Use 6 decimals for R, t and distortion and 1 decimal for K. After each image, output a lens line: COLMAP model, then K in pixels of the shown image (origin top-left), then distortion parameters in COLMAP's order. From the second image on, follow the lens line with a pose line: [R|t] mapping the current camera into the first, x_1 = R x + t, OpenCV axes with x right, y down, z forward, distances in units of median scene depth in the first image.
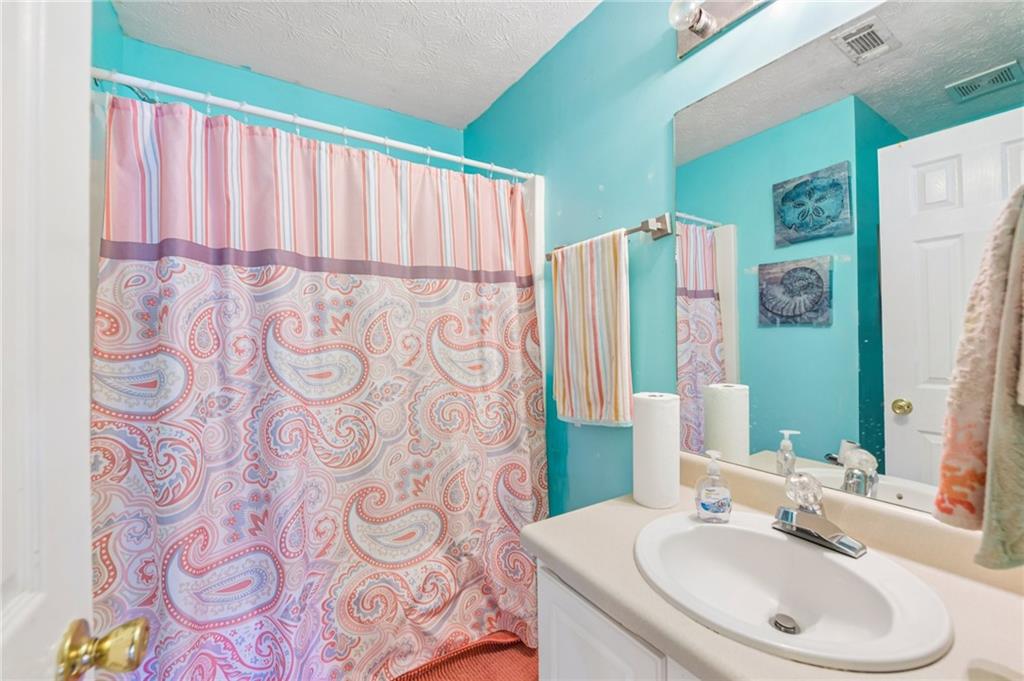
lens RADIAL K [[416.4, 0, 512.9], [0, 416.4, 340.0], [0, 0, 1]] dist [0.001756, 0.000165]
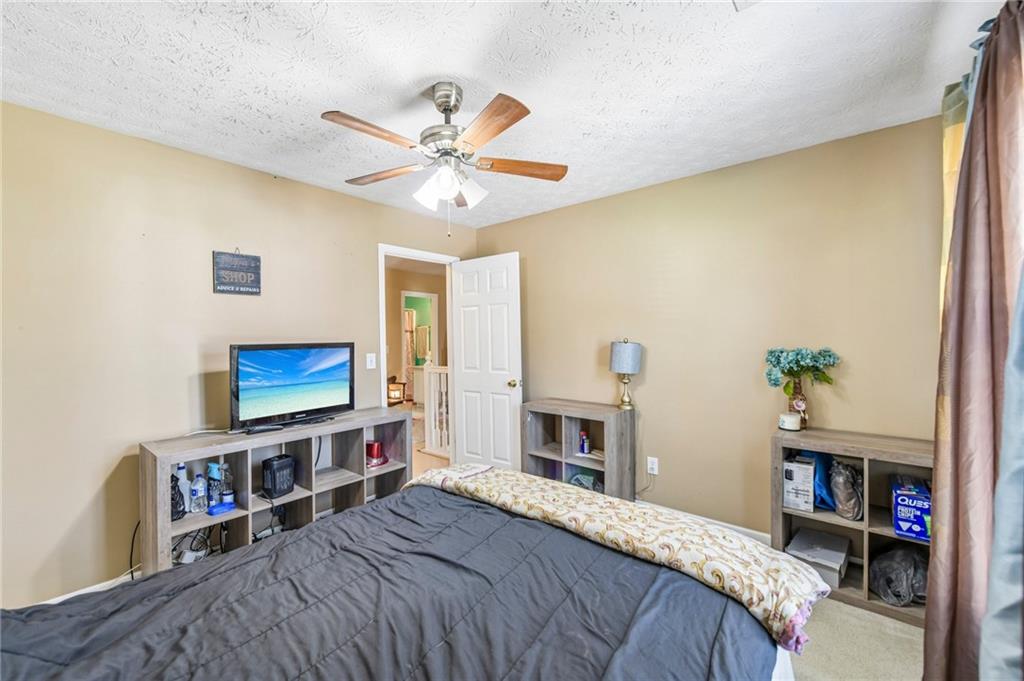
lens RADIAL K [[416.4, 0, 511.7], [0, 416.4, 339.7], [0, 0, 1]] dist [0.001756, 0.000165]
pose [[0.978823, 0.003258, 0.204685, 0.190285], [-0.005421, 0.999935, 0.010011, -0.103868], [-0.204639, -0.010908, 0.978777, -4.232698]]
